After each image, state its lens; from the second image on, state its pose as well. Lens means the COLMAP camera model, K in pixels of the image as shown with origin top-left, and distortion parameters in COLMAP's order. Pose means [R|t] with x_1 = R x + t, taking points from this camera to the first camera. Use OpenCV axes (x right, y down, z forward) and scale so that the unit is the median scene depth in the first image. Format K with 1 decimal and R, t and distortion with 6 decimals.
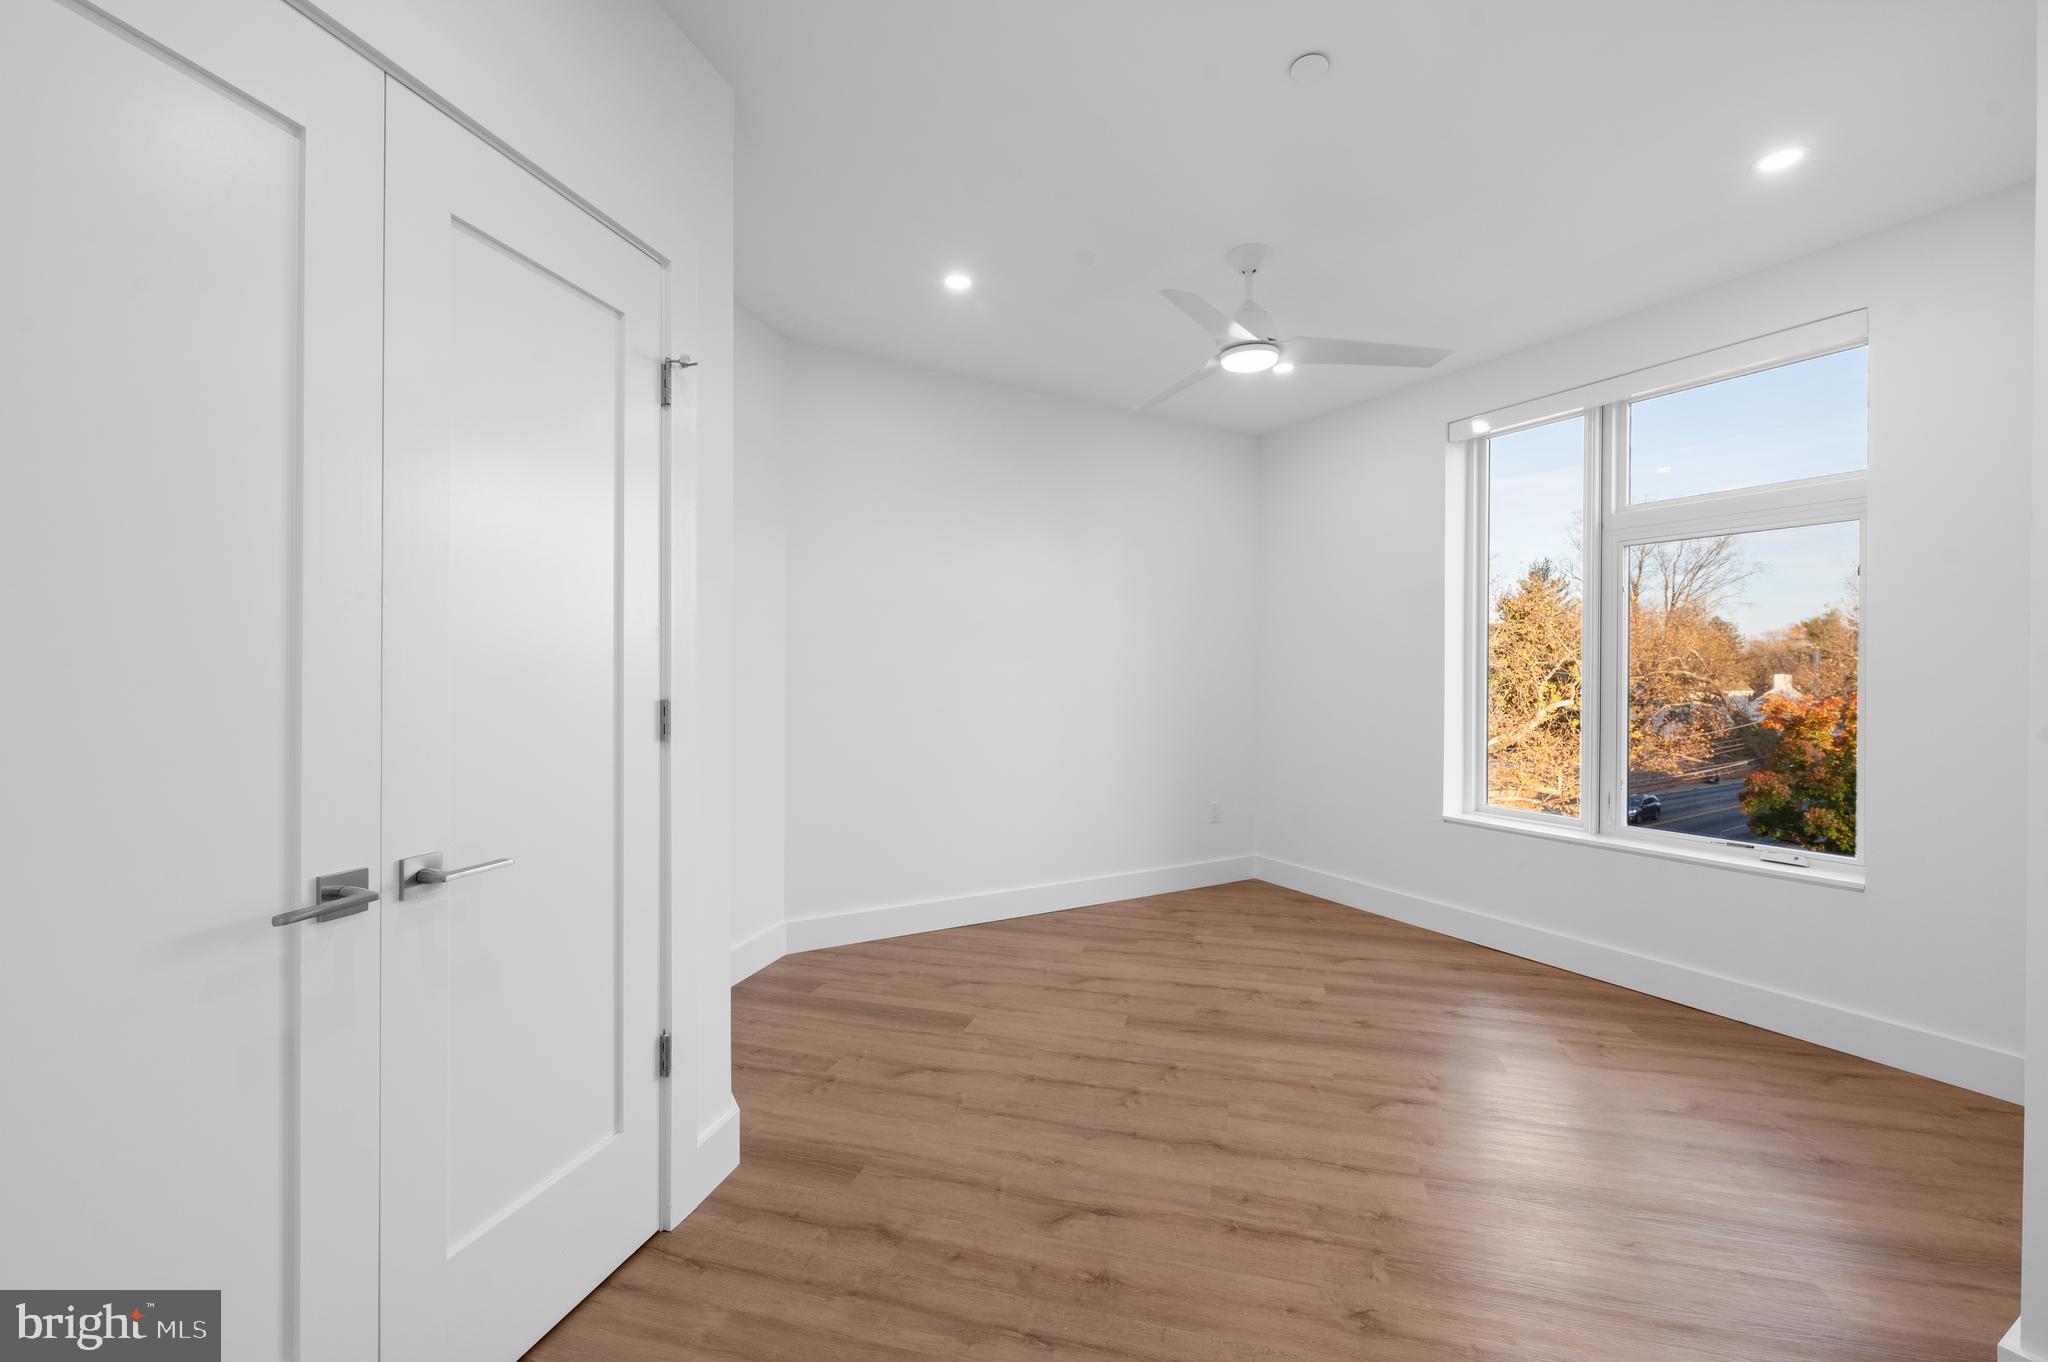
lens RADIAL K [[889.7, 0, 1008.7], [0, 889.7, 676.4], [0, 0, 1]] dist [-0.003051, -0.000186]
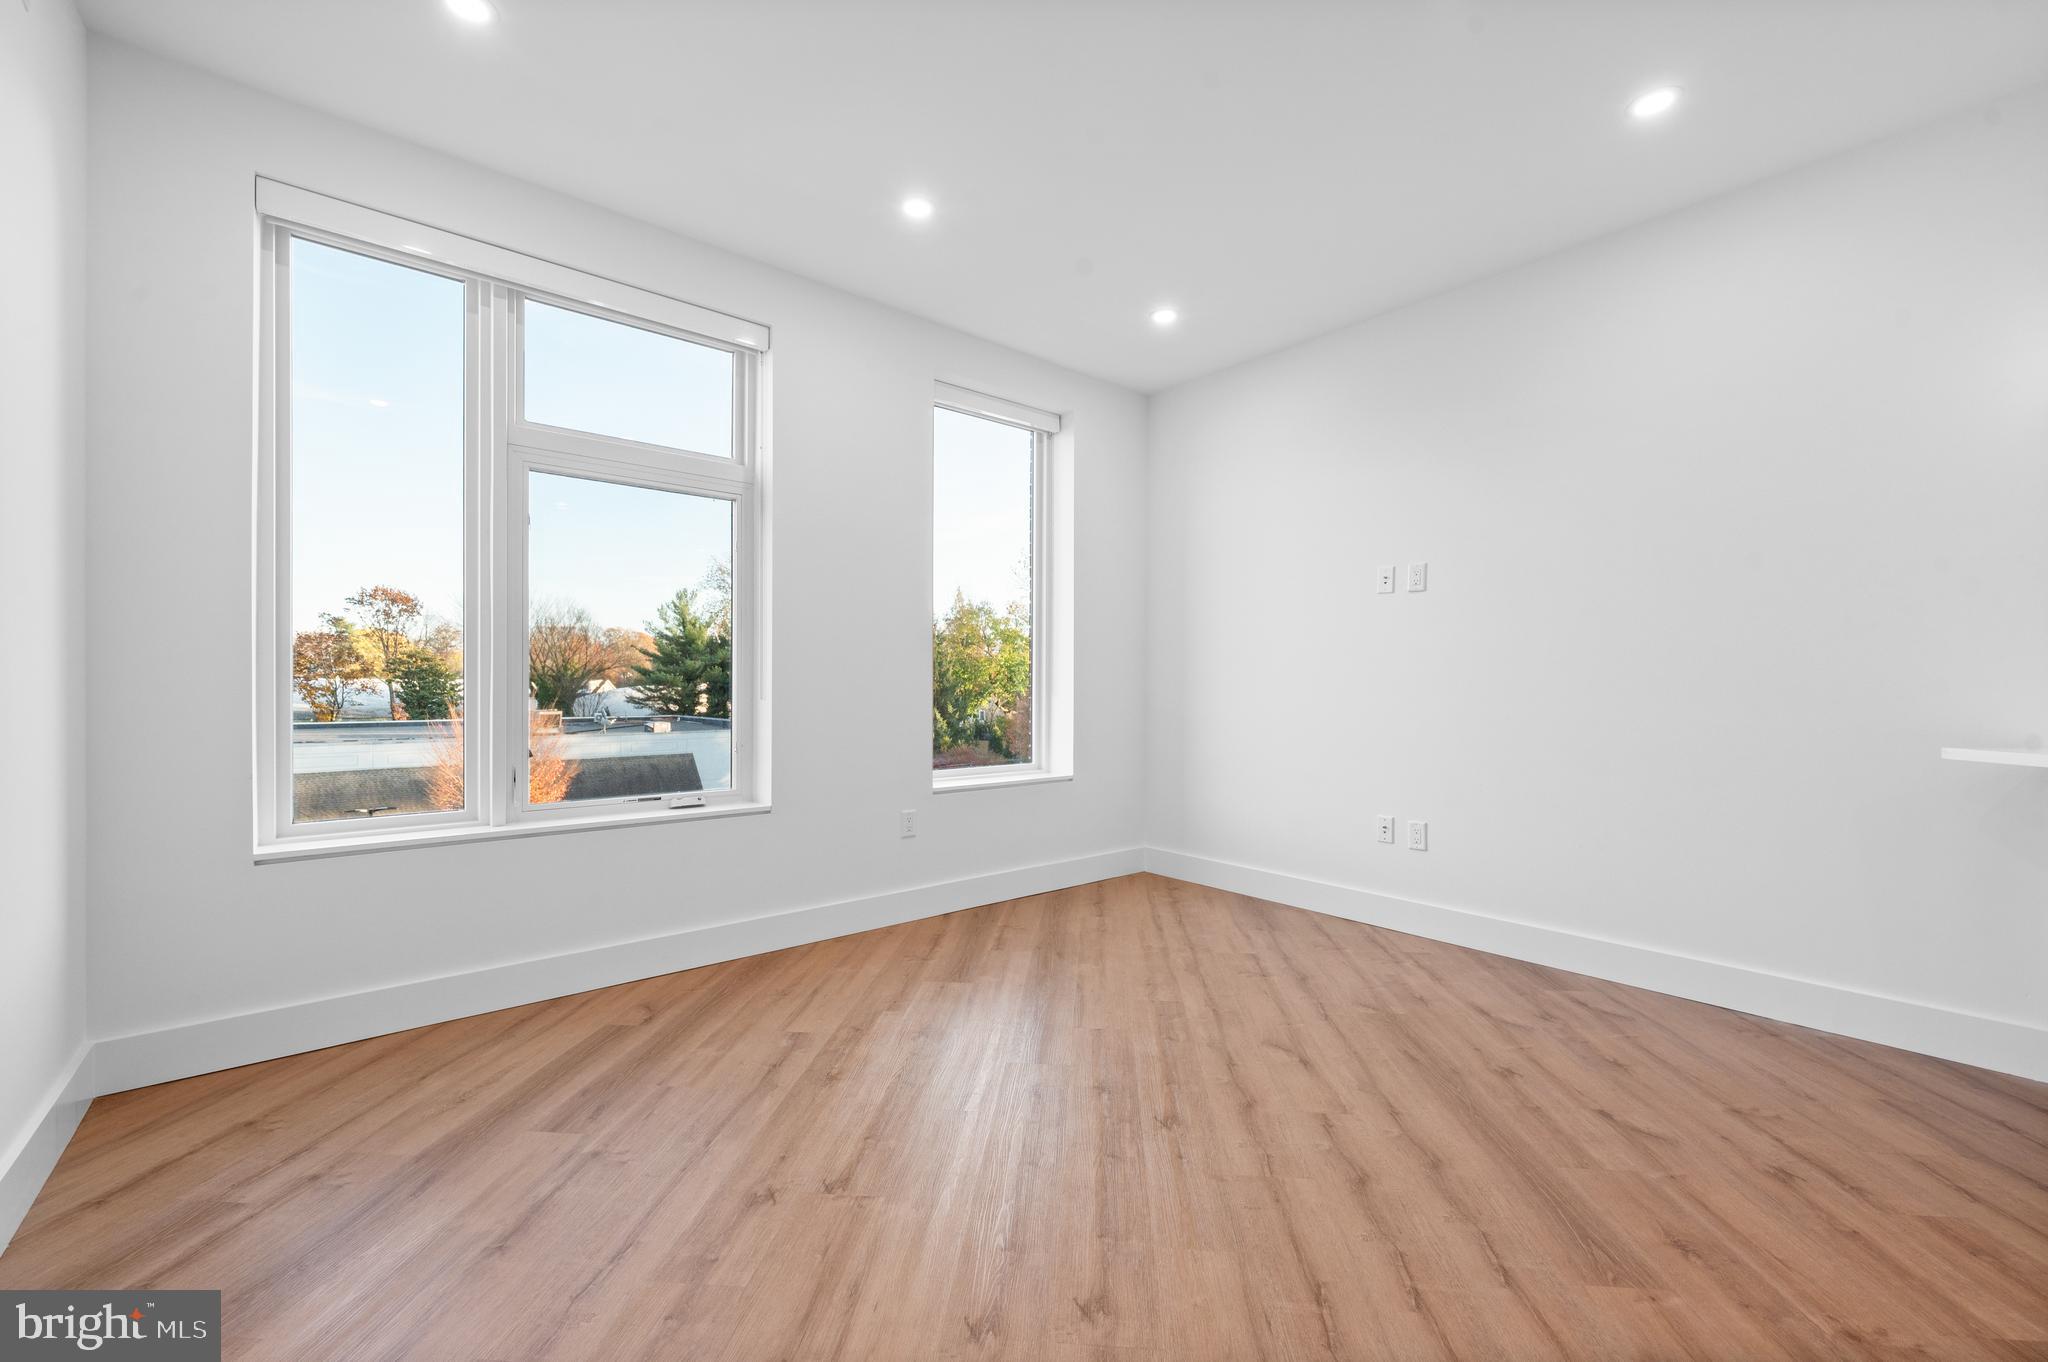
lens RADIAL K [[826.8, 0, 1030.3], [0, 826.8, 684.7], [0, 0, 1]] dist [-0.005986, 0.000816]
pose [[-0.233122, -0.005586, 0.972431, -0.170188], [-0.002289, 0.999984, 0.005195, 0.050564], [-0.972445, -0.001015, -0.233131, 0.749463]]
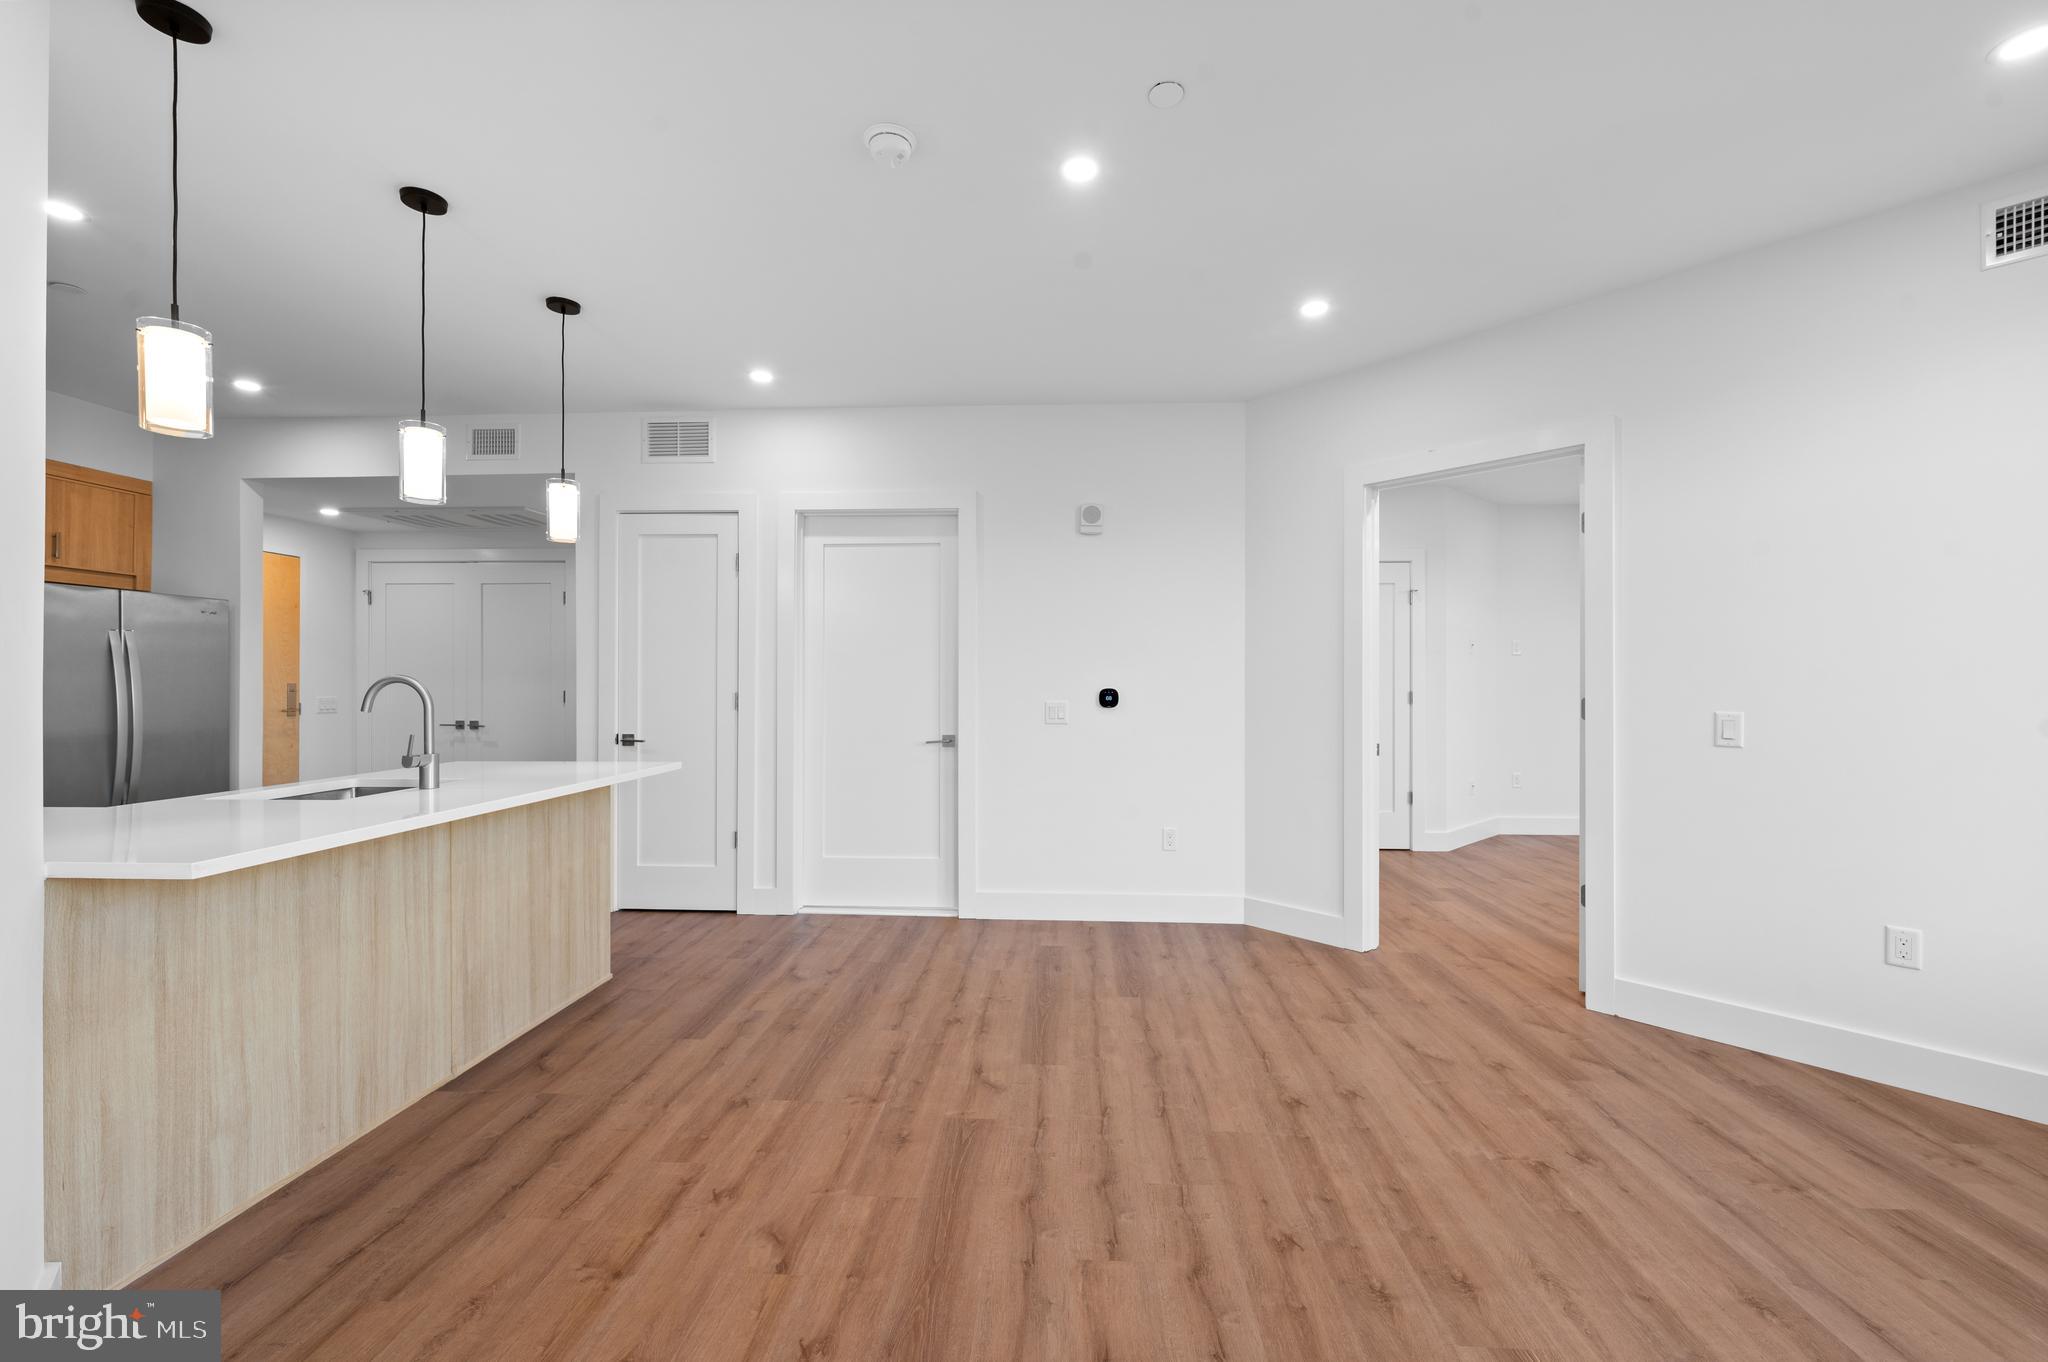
lens RADIAL K [[826.8, 0, 1035.0], [0, 826.8, 688.2], [0, 0, 1]] dist [-0.005986, 0.000816]
pose [[0.264318, 0.000567, -0.964435, 0.788785], [0.000446, 1.000000, 0.000711, 0.007747], [0.964436, -0.000618, 0.264317, 0.249875]]
